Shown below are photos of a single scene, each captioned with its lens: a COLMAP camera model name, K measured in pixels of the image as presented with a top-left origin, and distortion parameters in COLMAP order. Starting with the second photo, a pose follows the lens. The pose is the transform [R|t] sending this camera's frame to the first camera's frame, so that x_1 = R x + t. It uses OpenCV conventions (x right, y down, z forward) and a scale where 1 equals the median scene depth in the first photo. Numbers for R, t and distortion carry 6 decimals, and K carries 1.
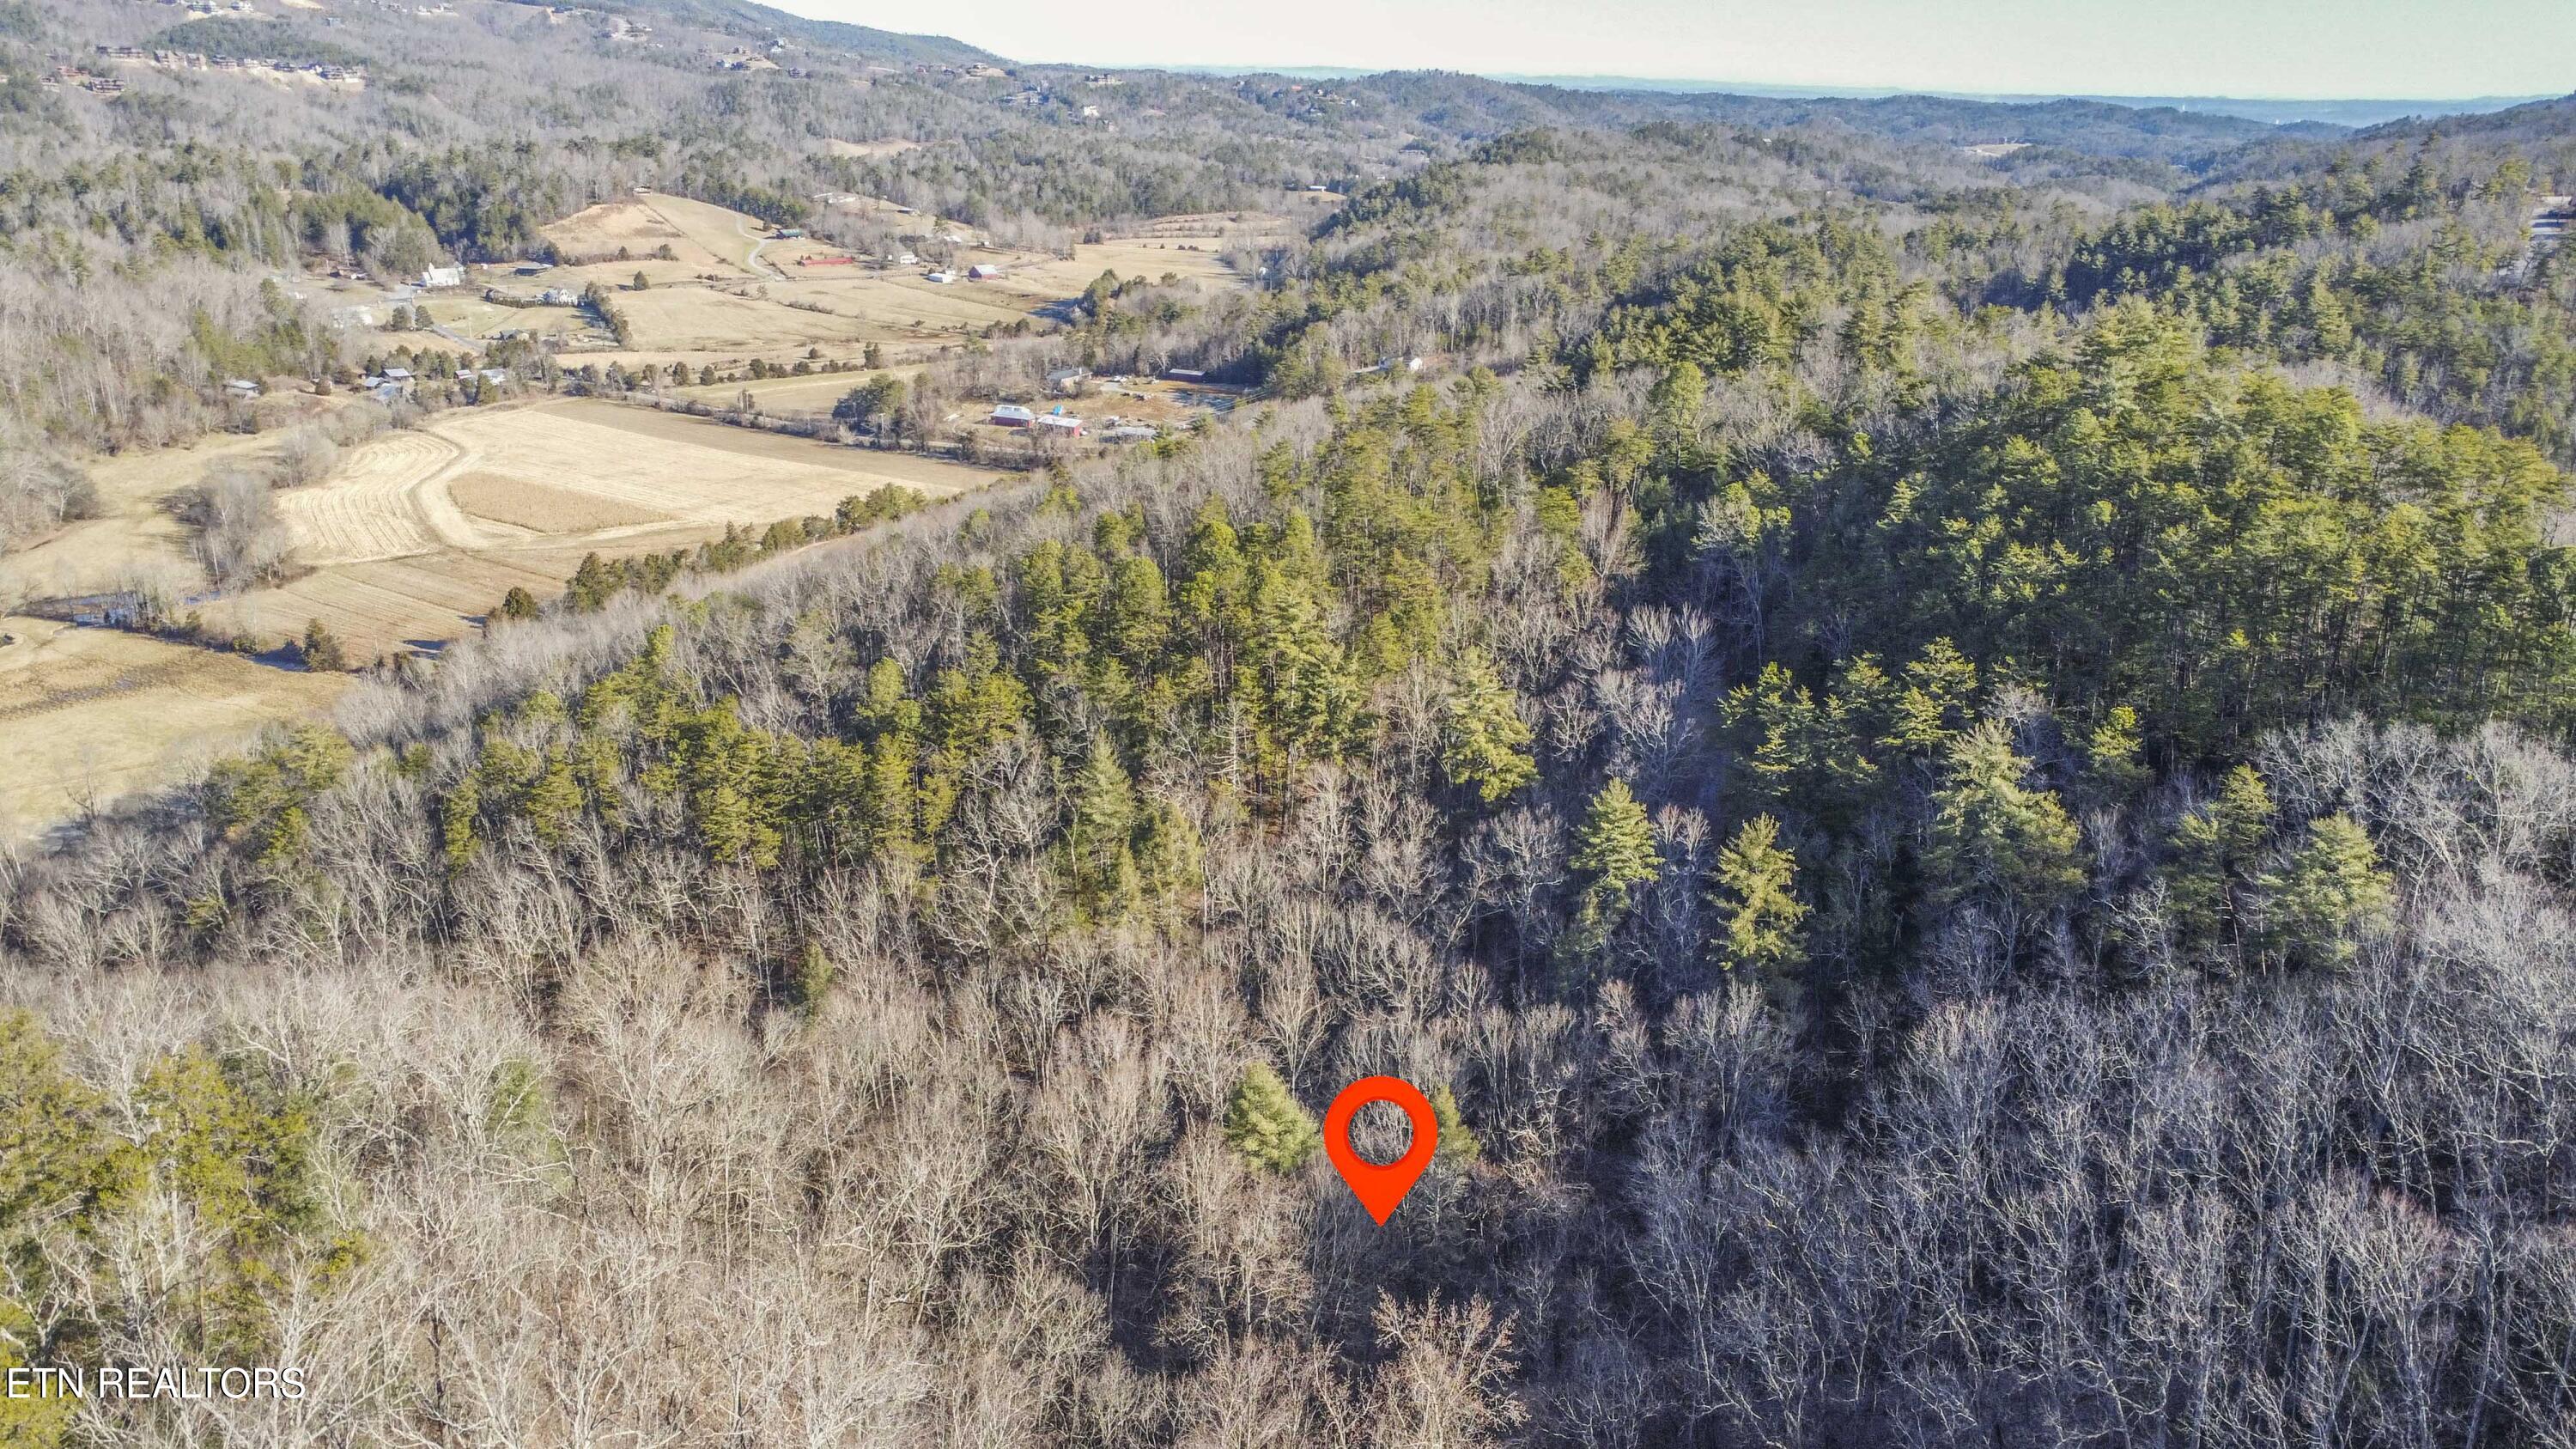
lens RADIAL K [[1943.7, 0, 1288.0], [0, 1943.7, 724.5], [0, 0, 1]] dist [-0.135827, 0.252645]
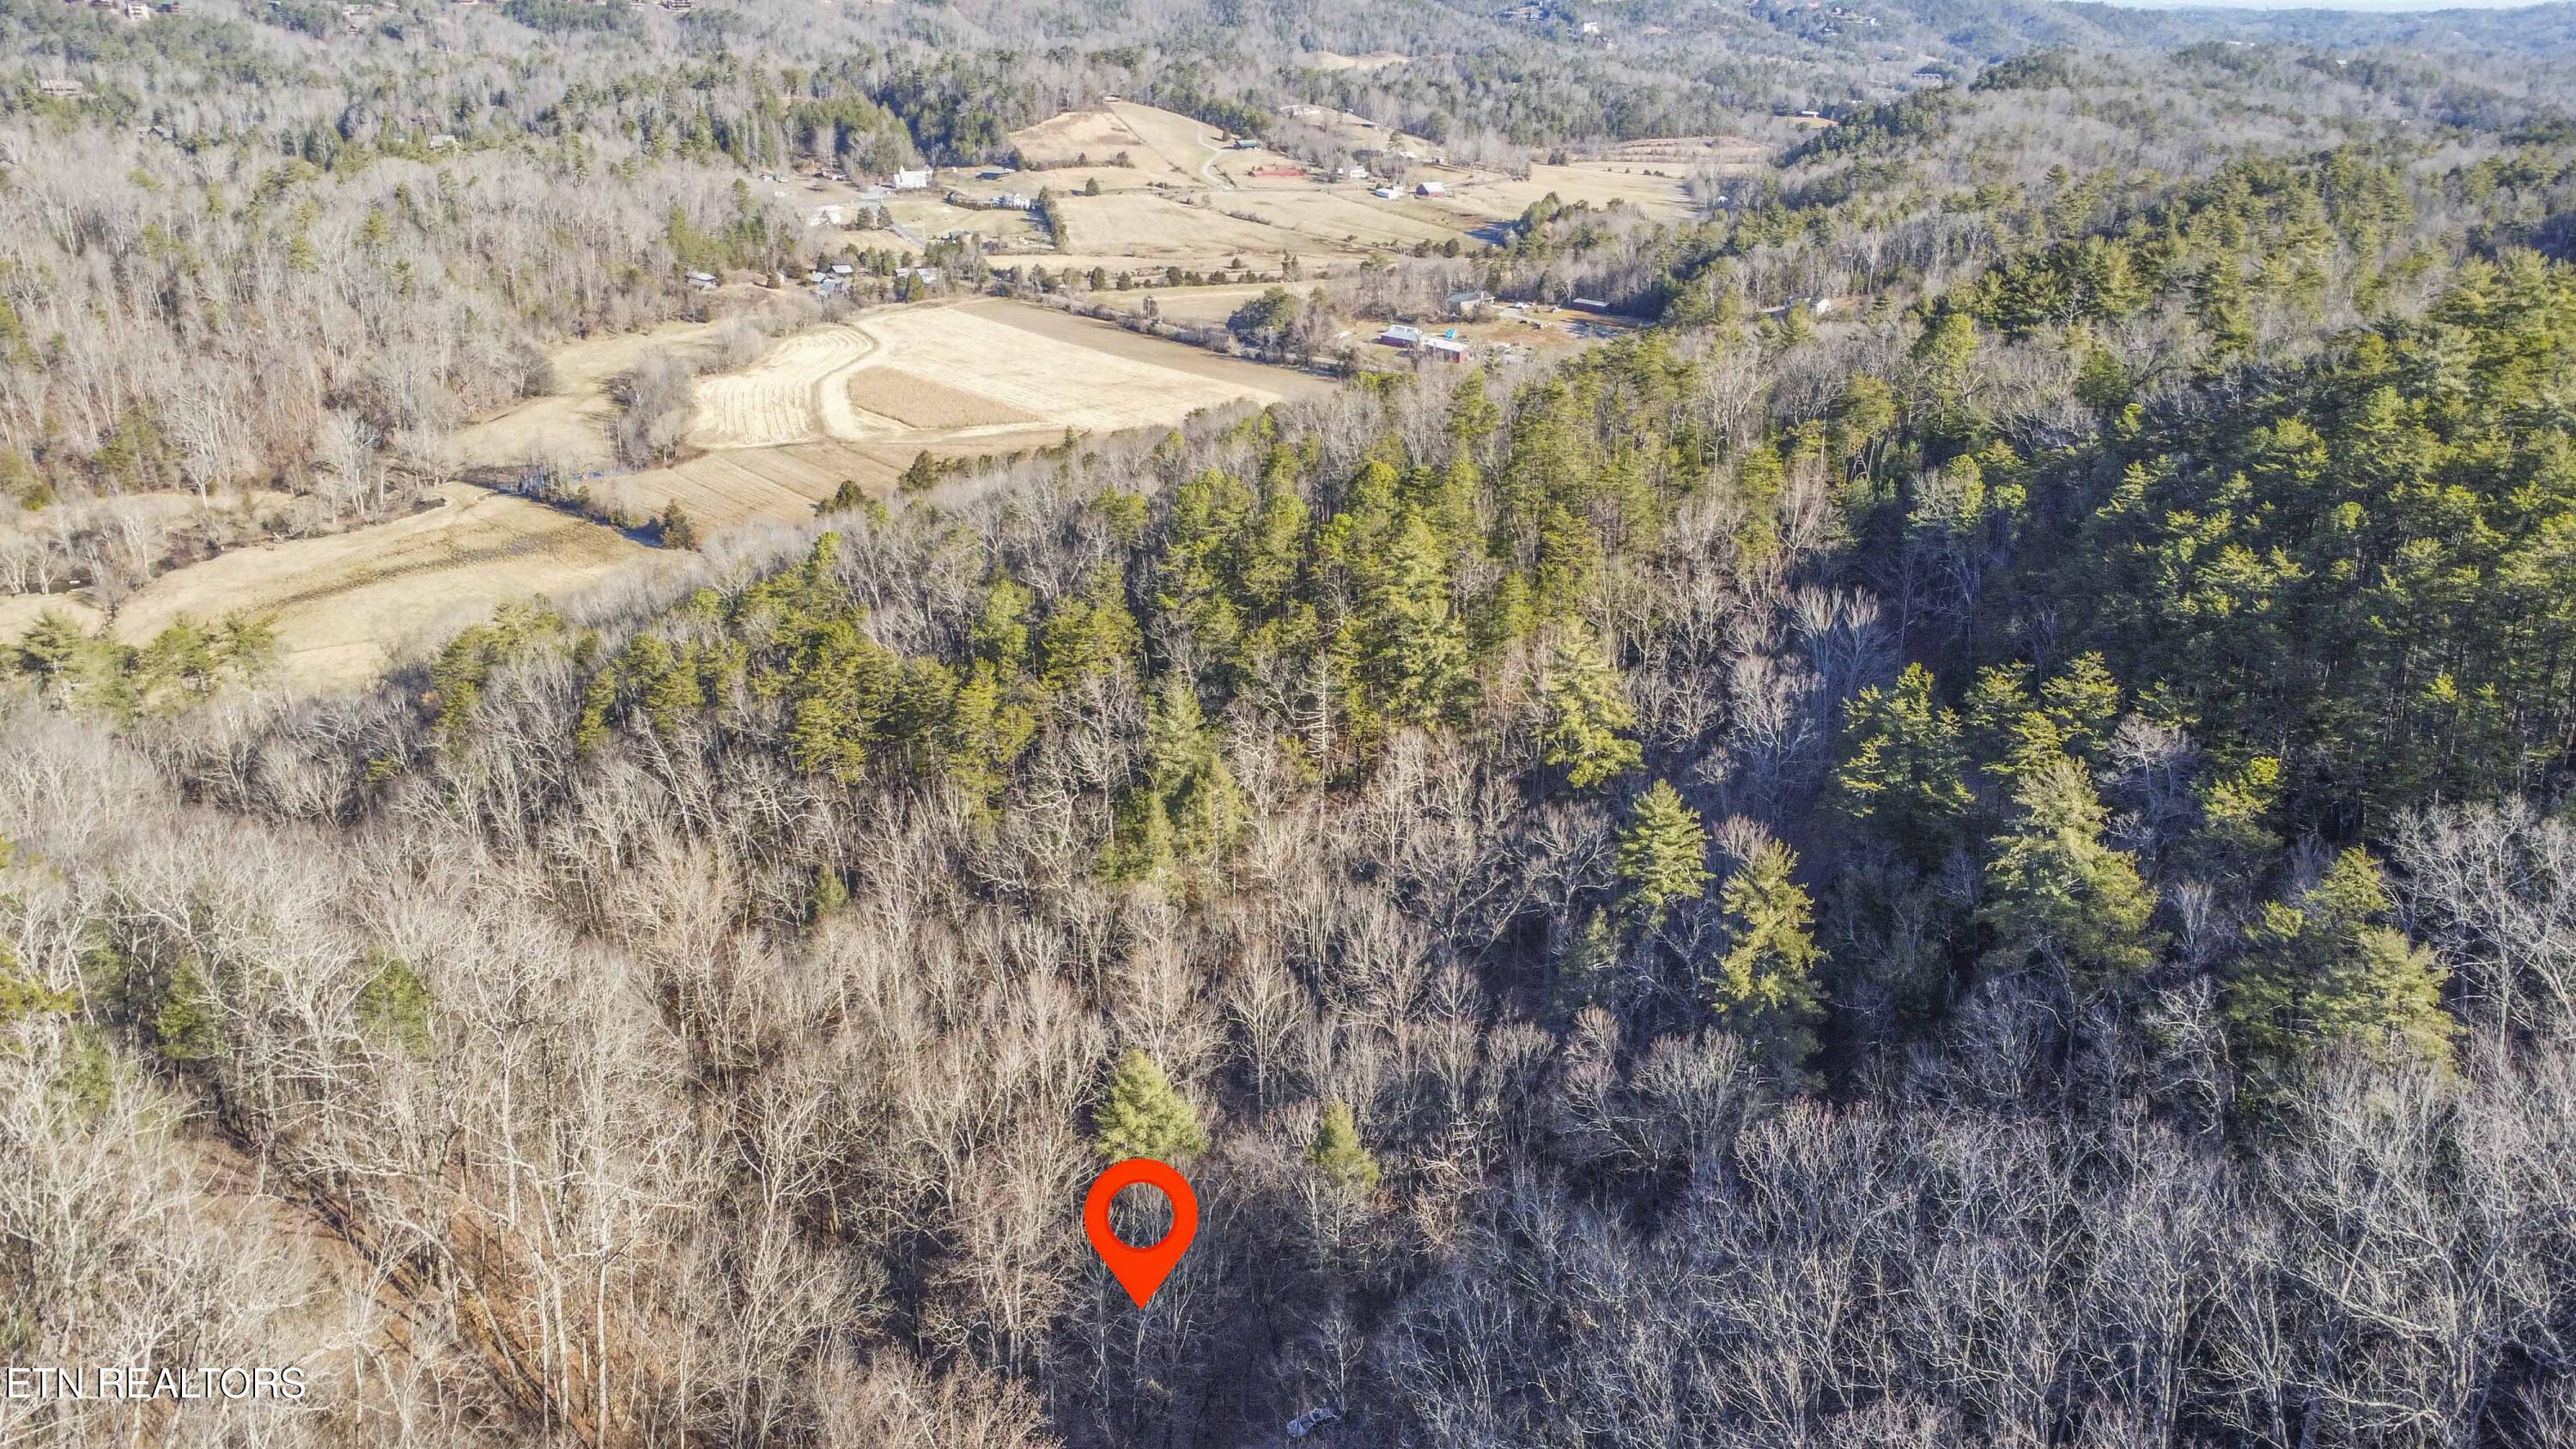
lens RADIAL K [[1943.7, 0, 1288.0], [0, 1943.7, 724.5], [0, 0, 1]] dist [-0.135827, 0.252645]
pose [[0.965626, 0.092625, -0.242872, 0.056108], [-0.082955, 0.995310, 0.049768, -0.007127], [0.246343, -0.027910, 0.968781, 0.025050]]
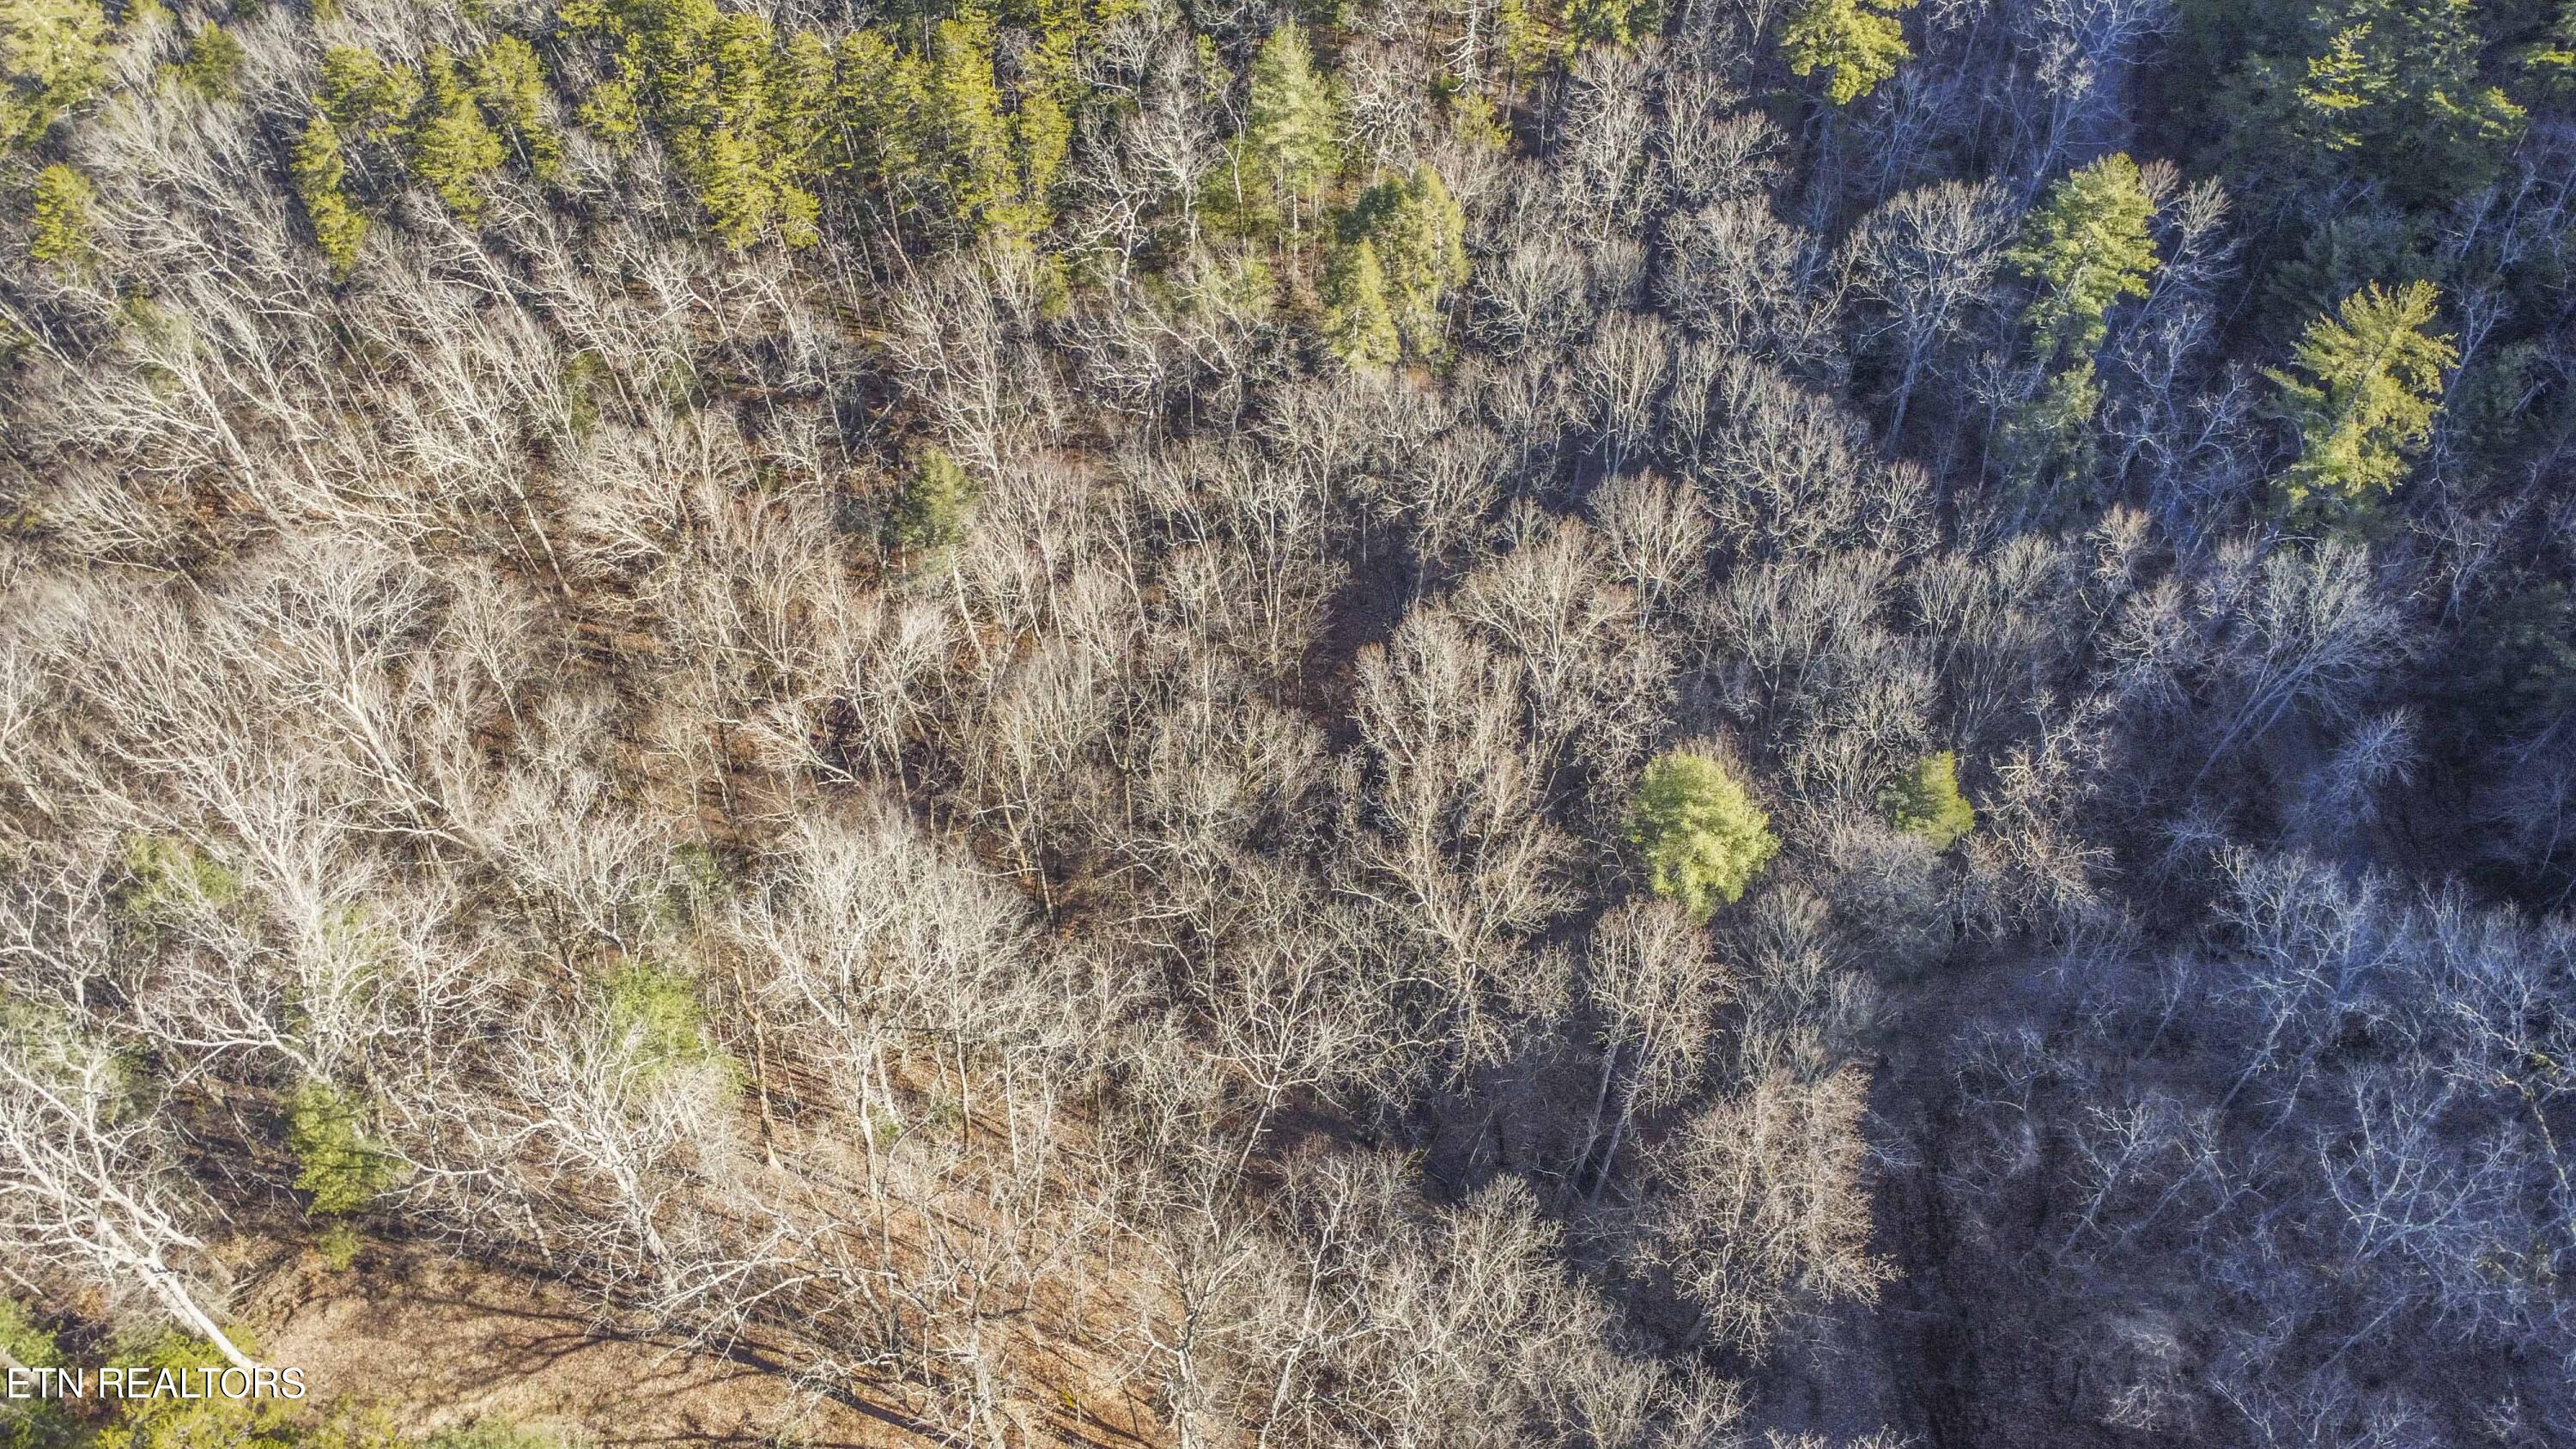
lens RADIAL K [[1943.7, 0, 1288.0], [0, 1943.7, 724.5], [0, 0, 1]] dist [-0.135827, 0.252645]
pose [[0.996865, -0.059734, 0.051884, -0.042405], [0.021613, 0.836406, 0.547683, -0.045322], [-0.076112, -0.544845, 0.835075, 0.094390]]
